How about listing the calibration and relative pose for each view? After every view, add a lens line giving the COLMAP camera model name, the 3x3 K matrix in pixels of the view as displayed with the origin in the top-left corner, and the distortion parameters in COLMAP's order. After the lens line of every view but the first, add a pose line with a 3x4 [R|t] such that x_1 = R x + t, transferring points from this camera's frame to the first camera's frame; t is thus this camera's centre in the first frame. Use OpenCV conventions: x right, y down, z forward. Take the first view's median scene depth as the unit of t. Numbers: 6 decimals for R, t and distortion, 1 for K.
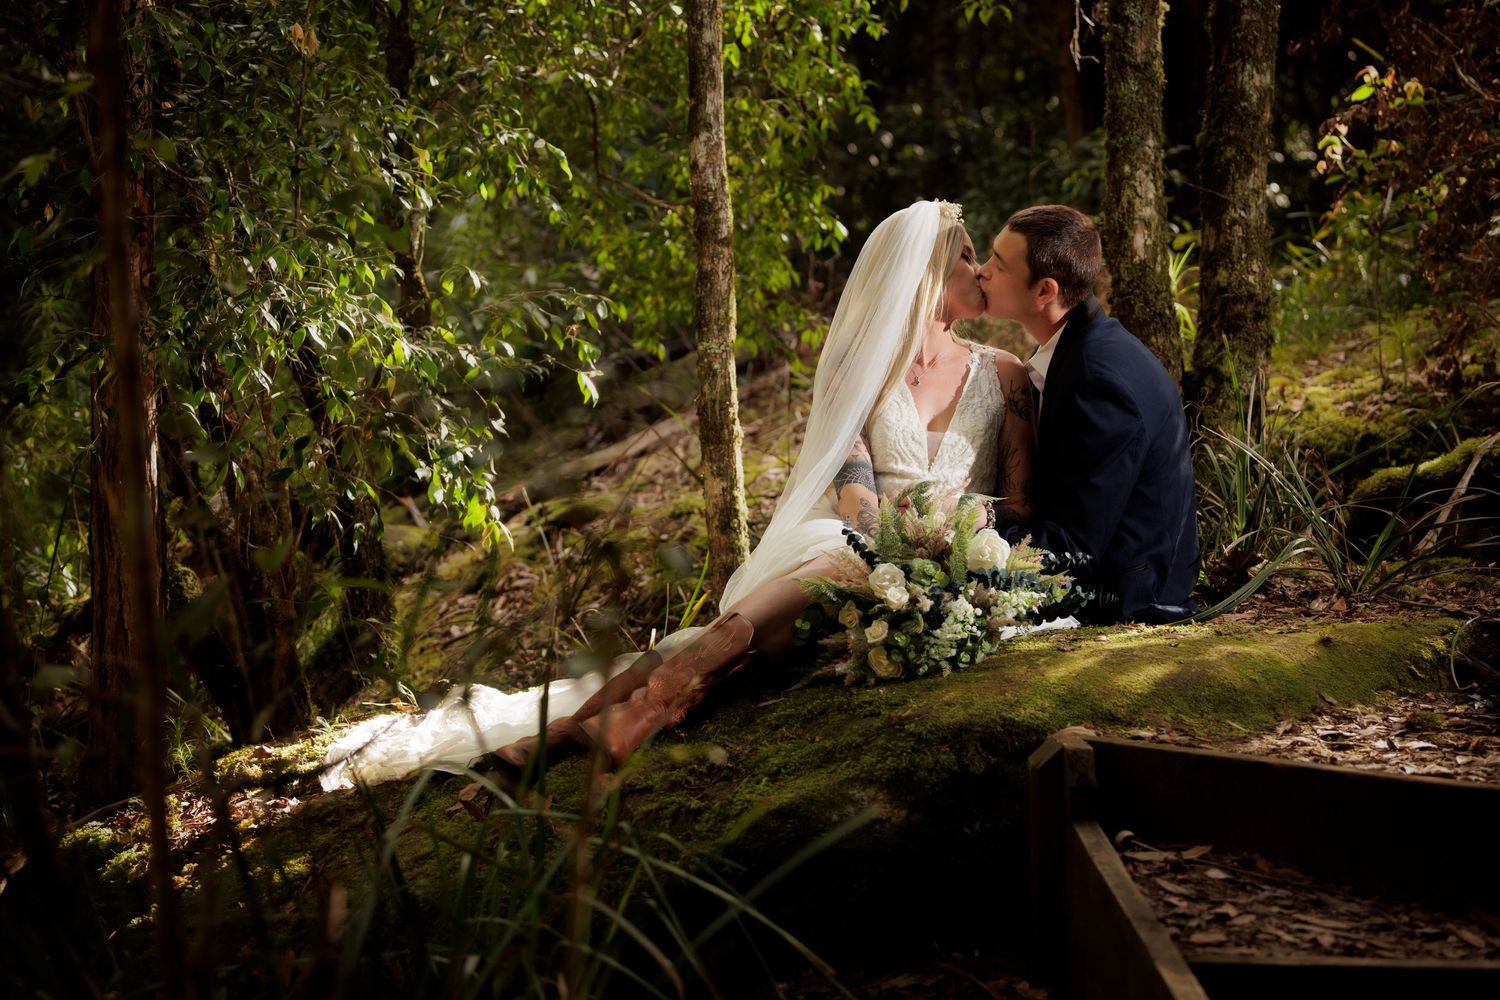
lens RADIAL K [[3163.8, 0, 744.0], [0, 3163.8, 500.3], [0, 0, 1]] dist [0.040084, 0.000000]
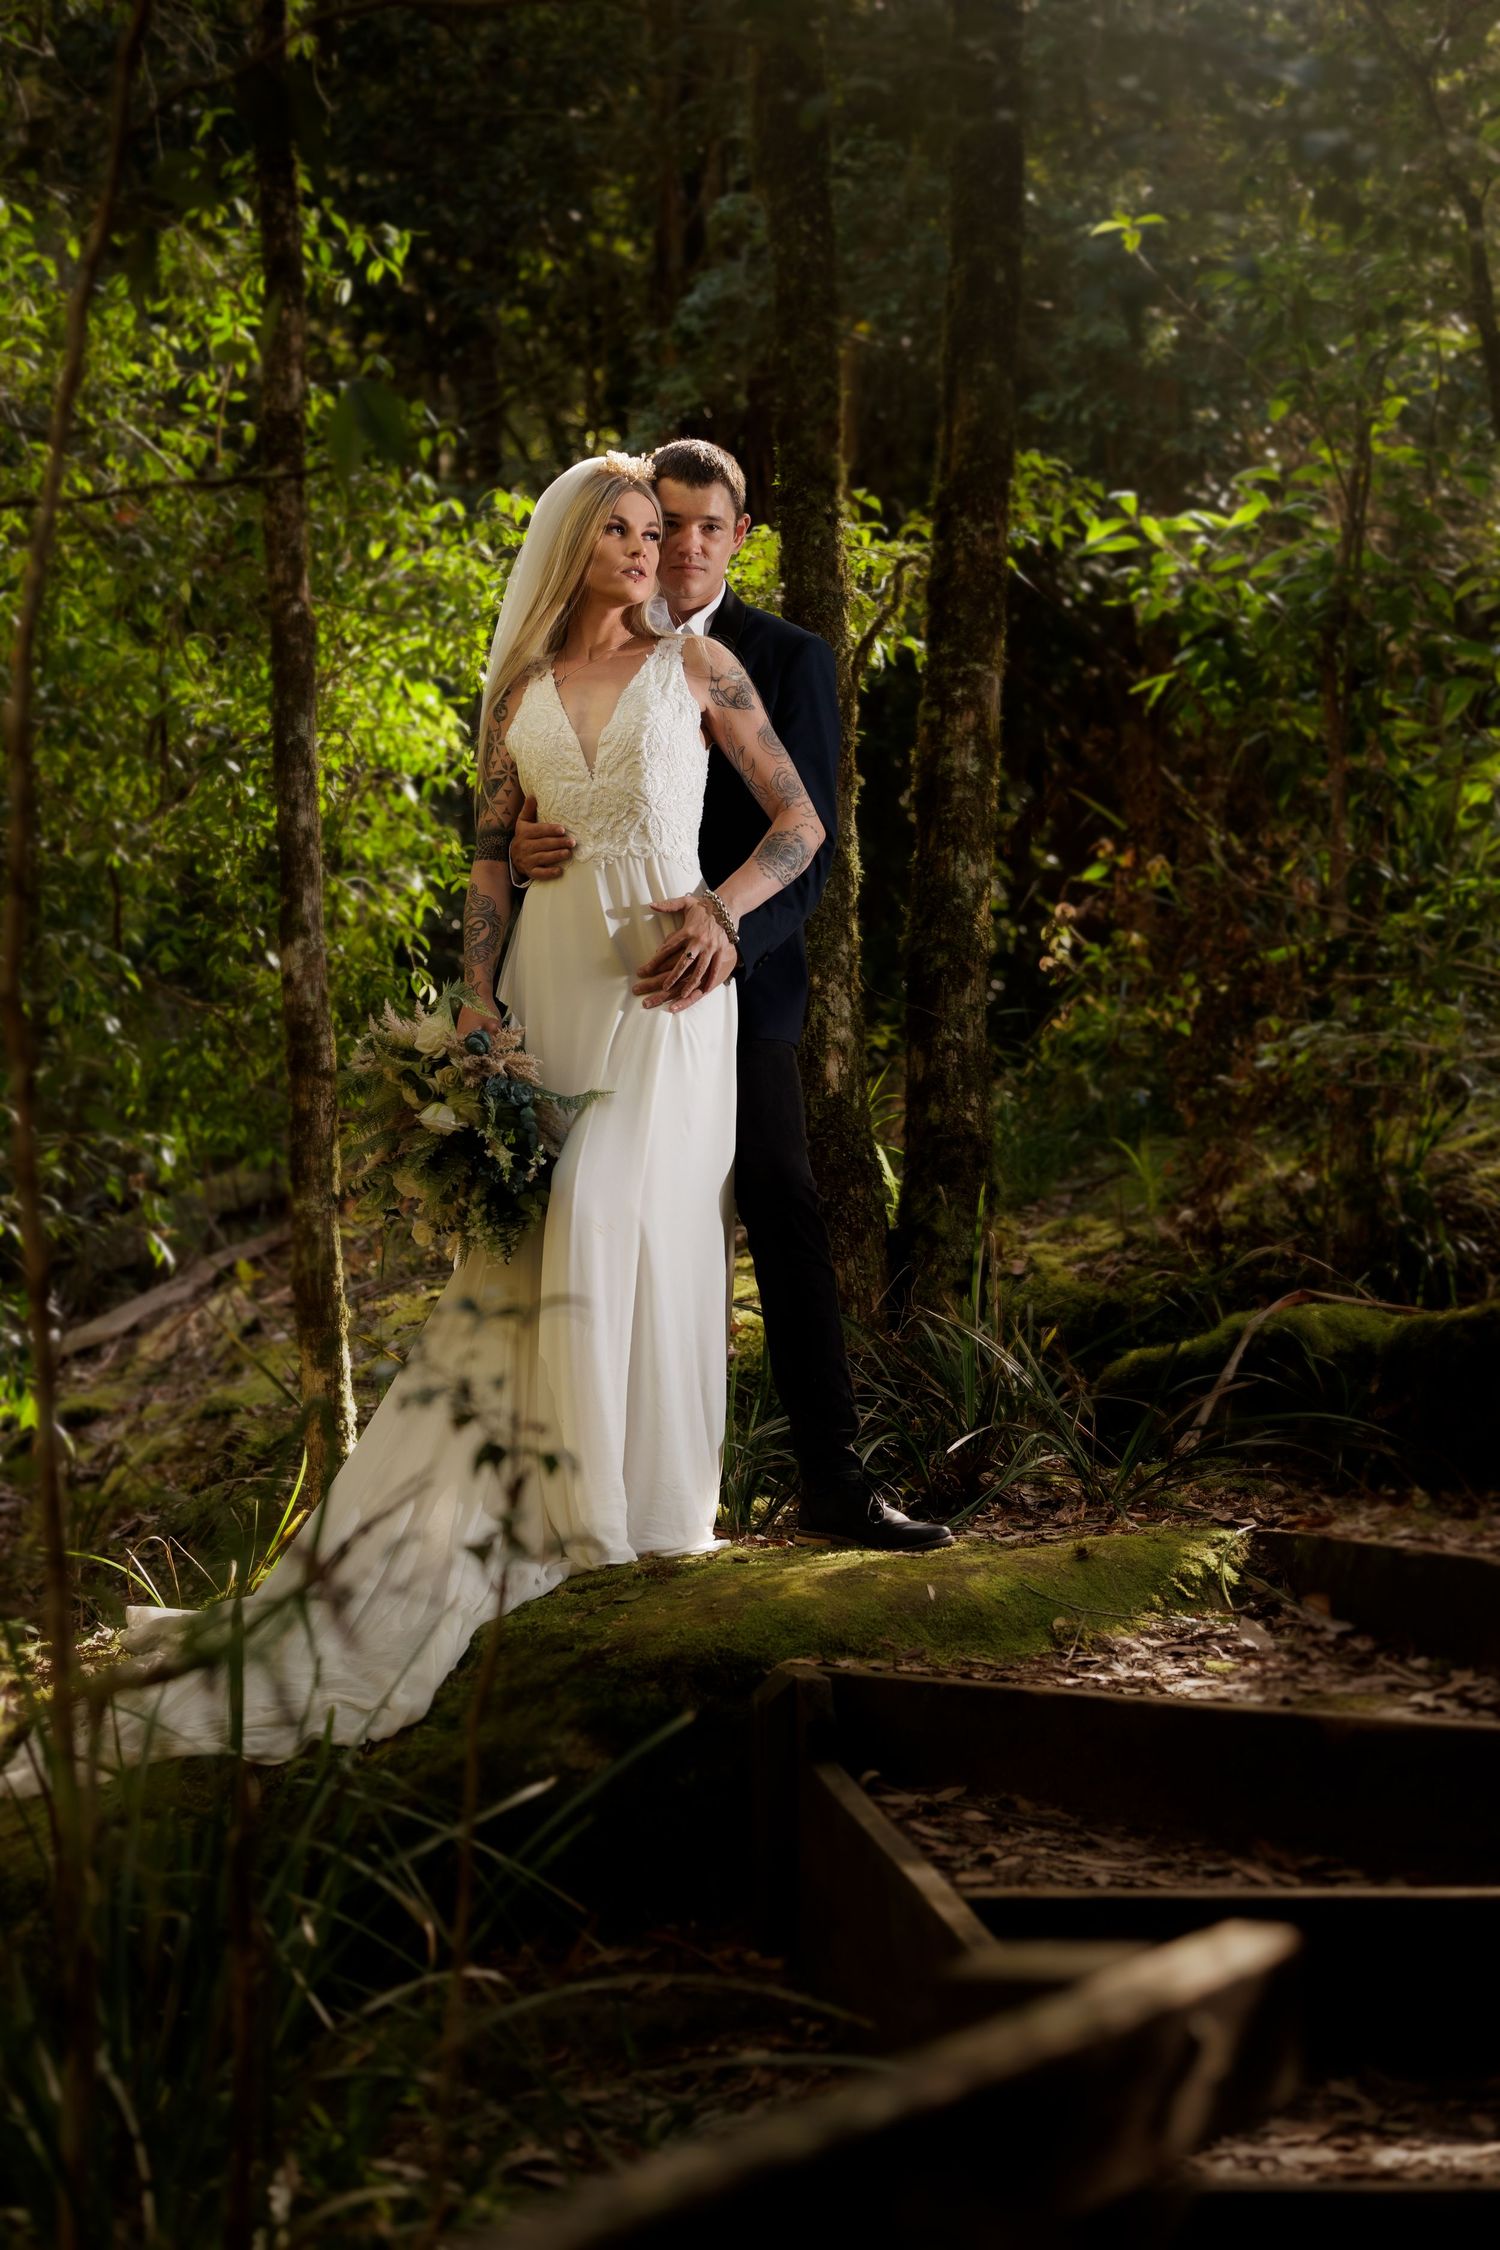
lens RADIAL K [[4745.7, 0, 753.7], [0, 4745.7, 1123.0], [0, 0, 1]] dist [0.040084, 0.000000]
pose [[0.991826, -0.002307, 0.127577, -0.052058], [0.009332, 0.998471, -0.054489, -0.002640], [-0.127256, 0.055234, 0.990331, -0.204967]]
